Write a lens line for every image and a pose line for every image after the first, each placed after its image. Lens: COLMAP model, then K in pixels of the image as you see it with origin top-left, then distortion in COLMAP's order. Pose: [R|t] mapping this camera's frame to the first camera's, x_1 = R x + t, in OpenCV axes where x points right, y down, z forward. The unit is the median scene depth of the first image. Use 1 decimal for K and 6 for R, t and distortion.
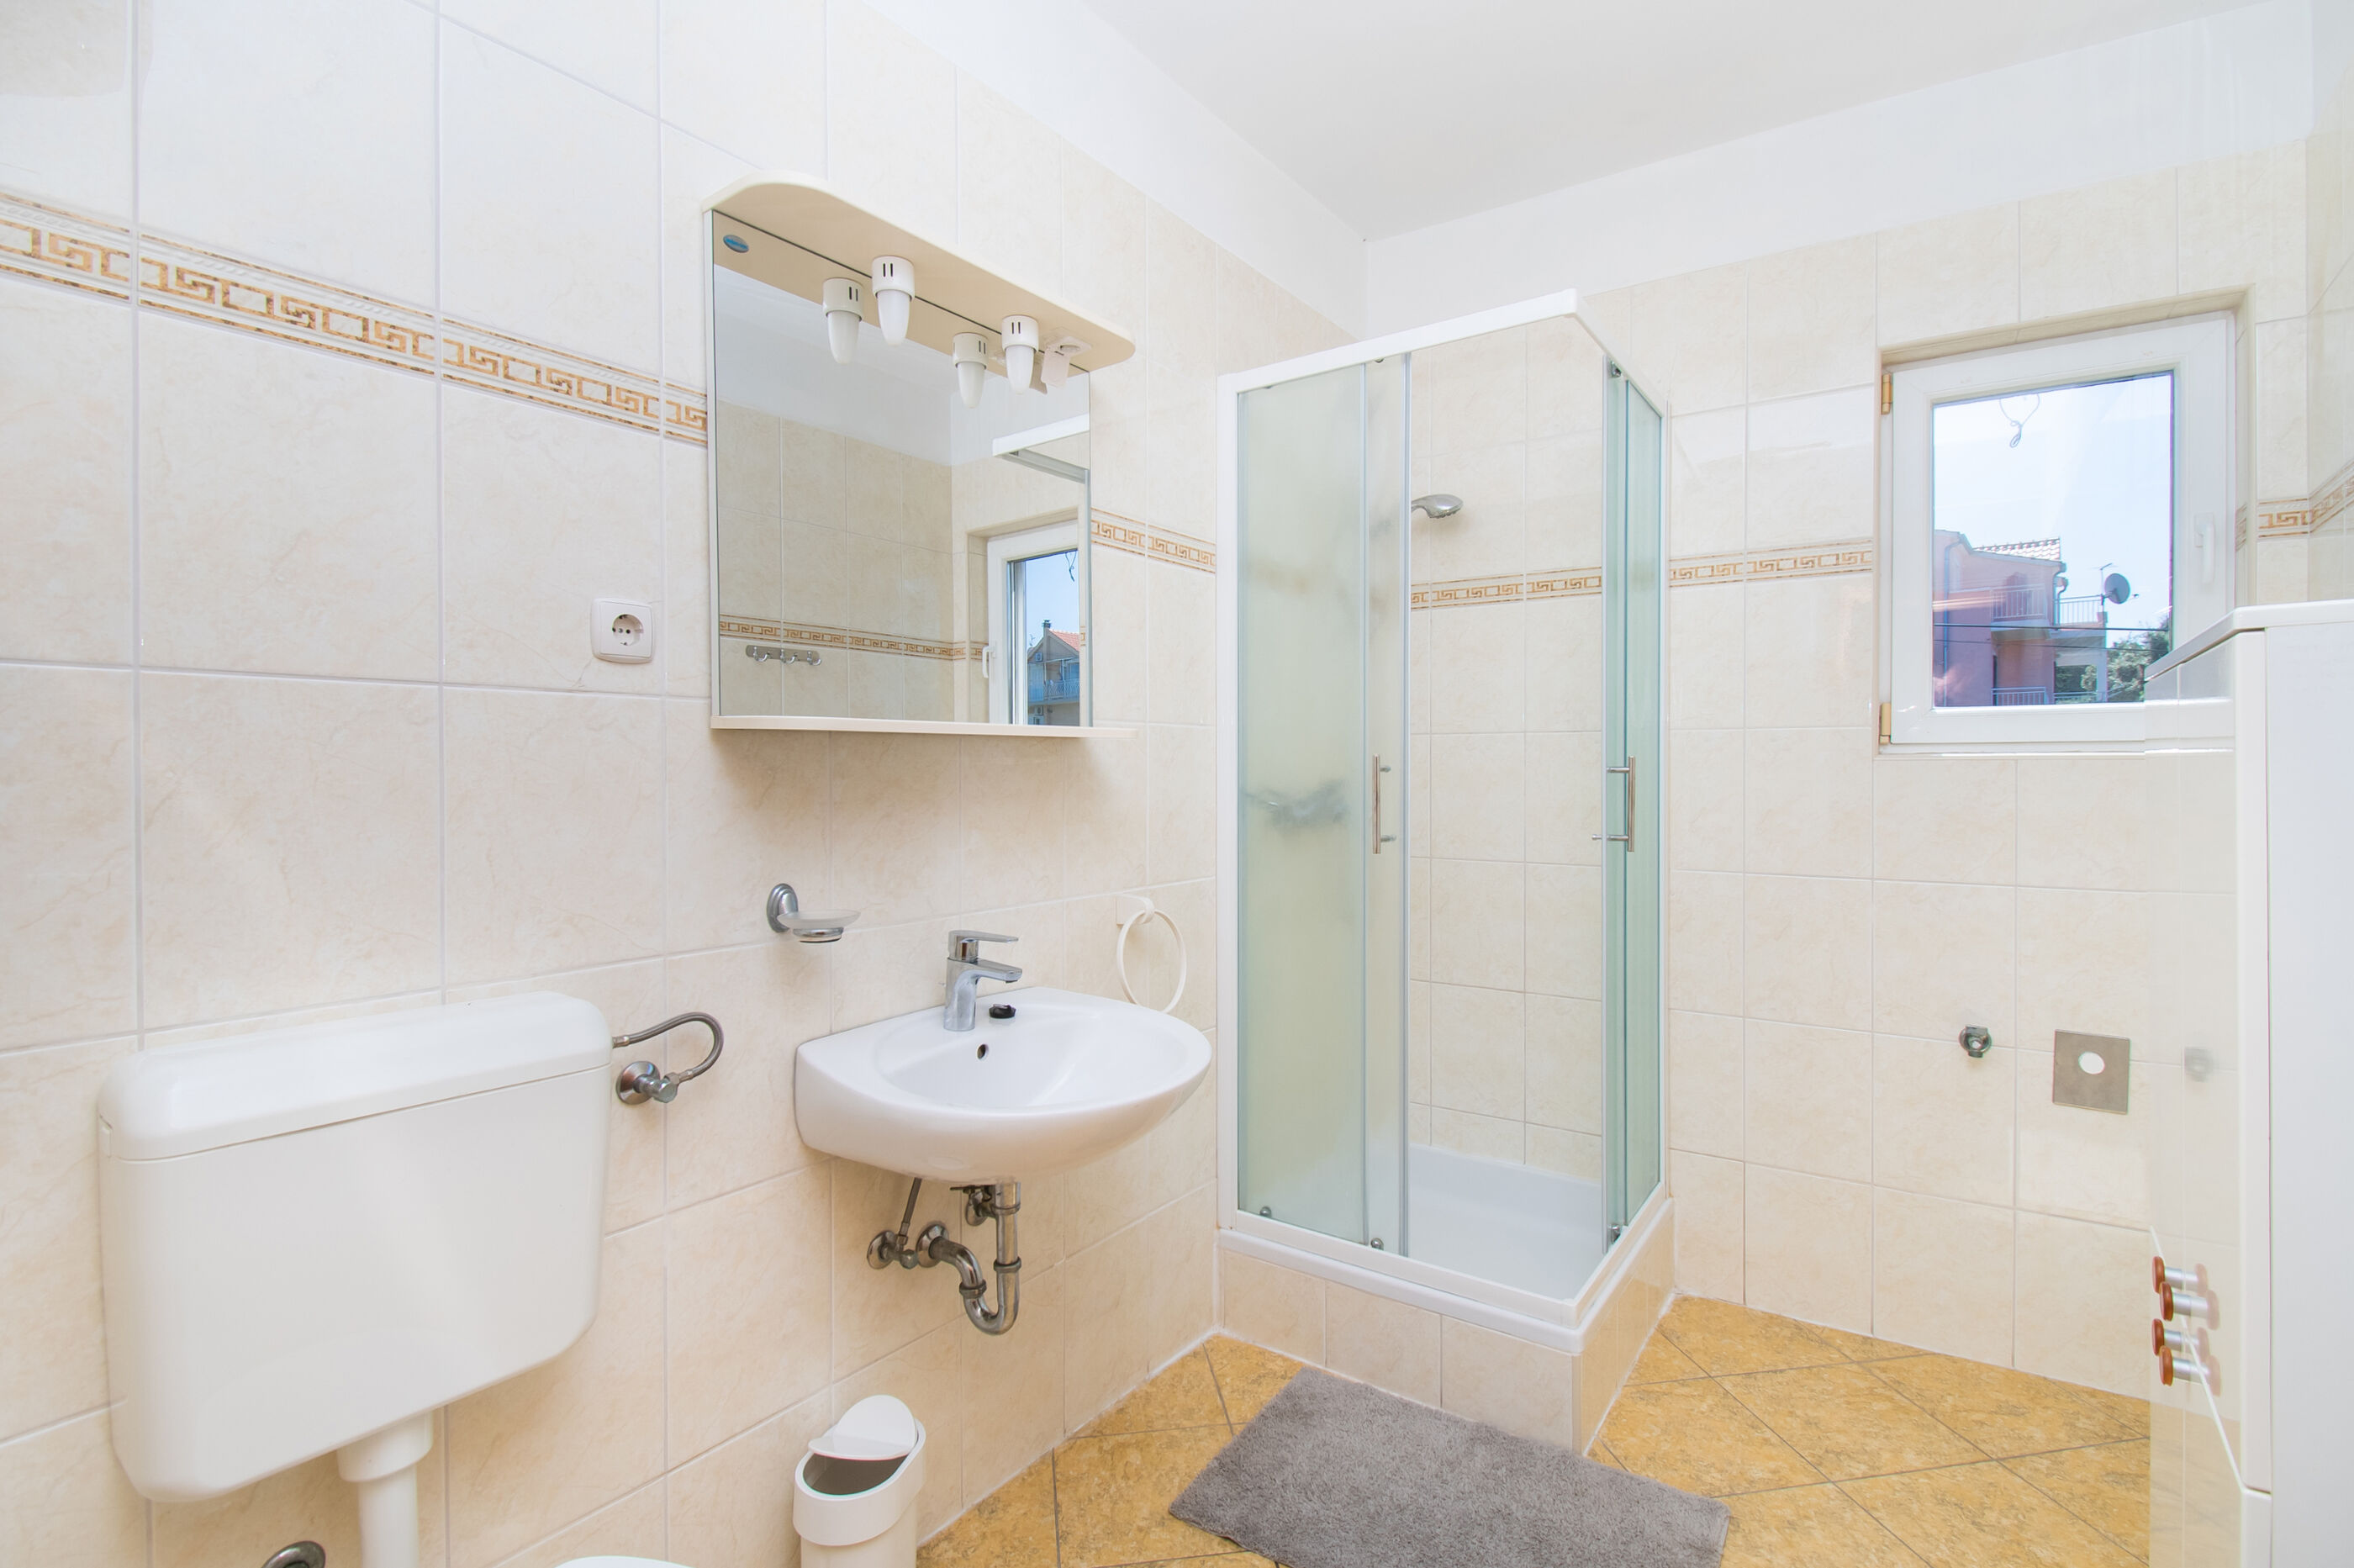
lens RADIAL K [[1061.5, 0, 1183.9], [0, 1061.5, 784.1], [0, 0, 1]] dist [0.001304, -0.015249]
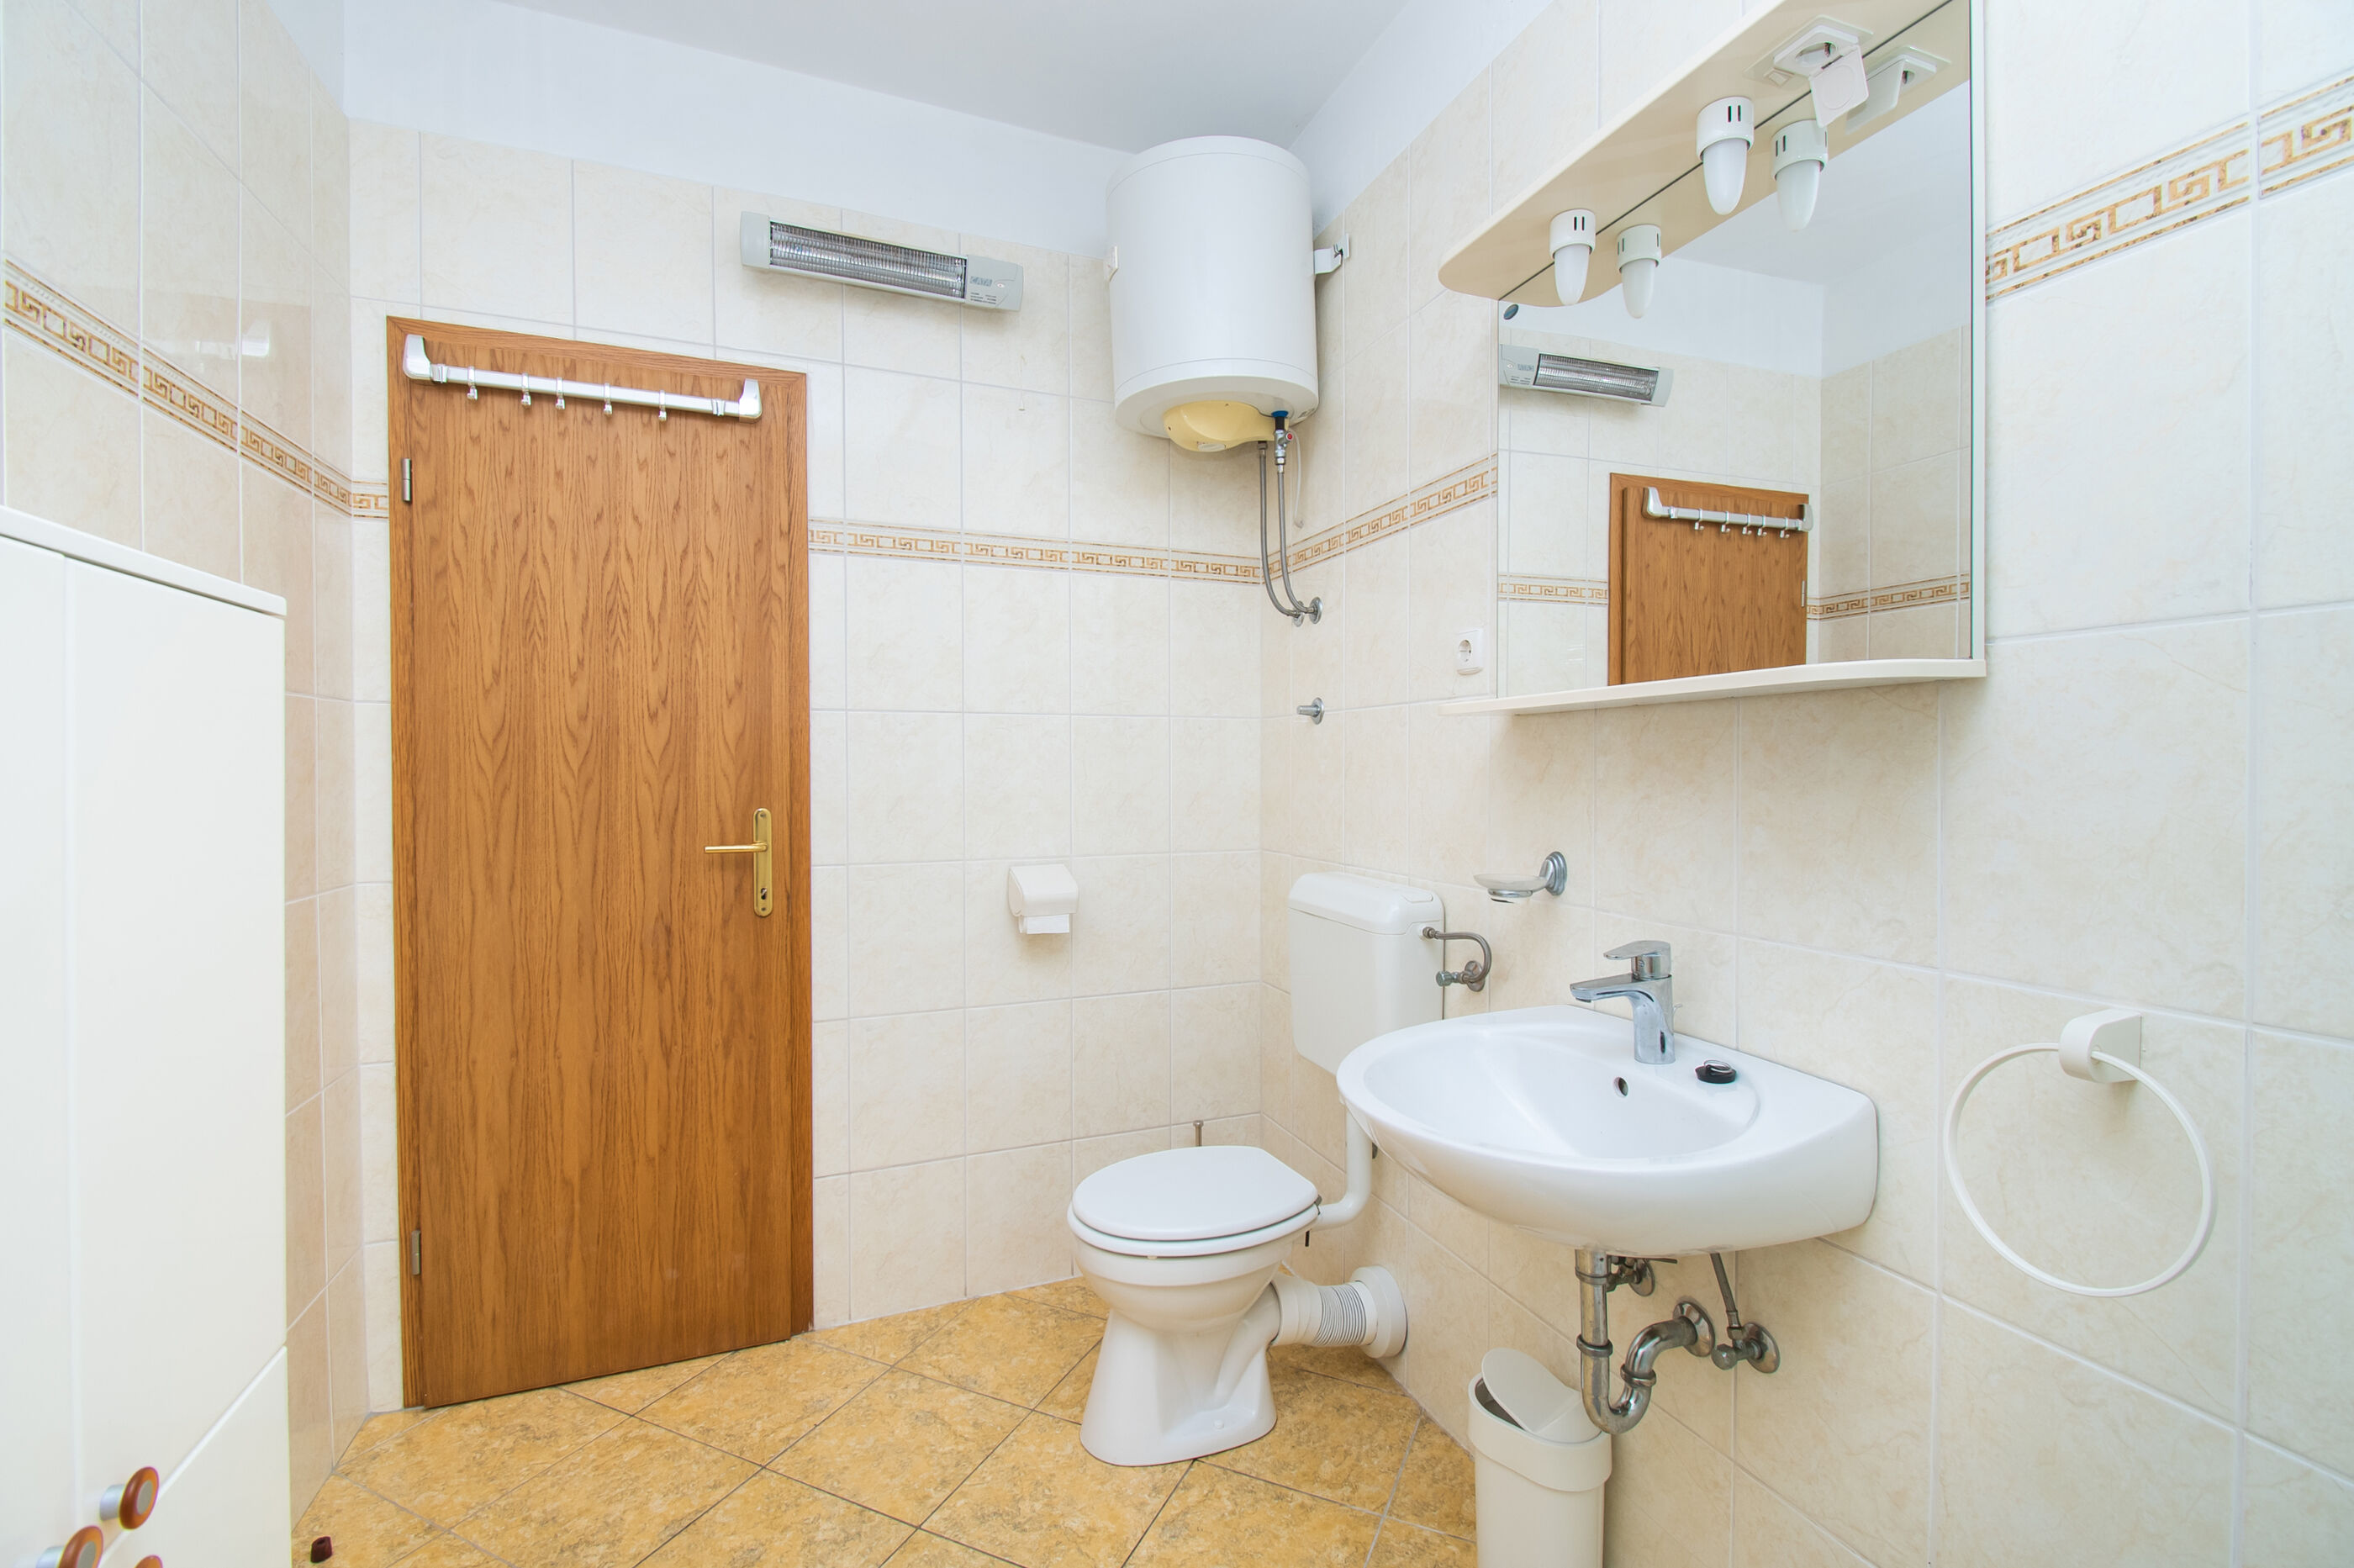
lens RADIAL K [[1061.5, 0, 1183.9], [0, 1061.5, 784.1], [0, 0, 1]] dist [0.001304, -0.015249]
pose [[-0.550672, 0.014590, -0.834594, 0.835024], [-0.003445, 0.999799, 0.019751, 0.003383], [0.834715, 0.013751, -0.550511, 1.437546]]
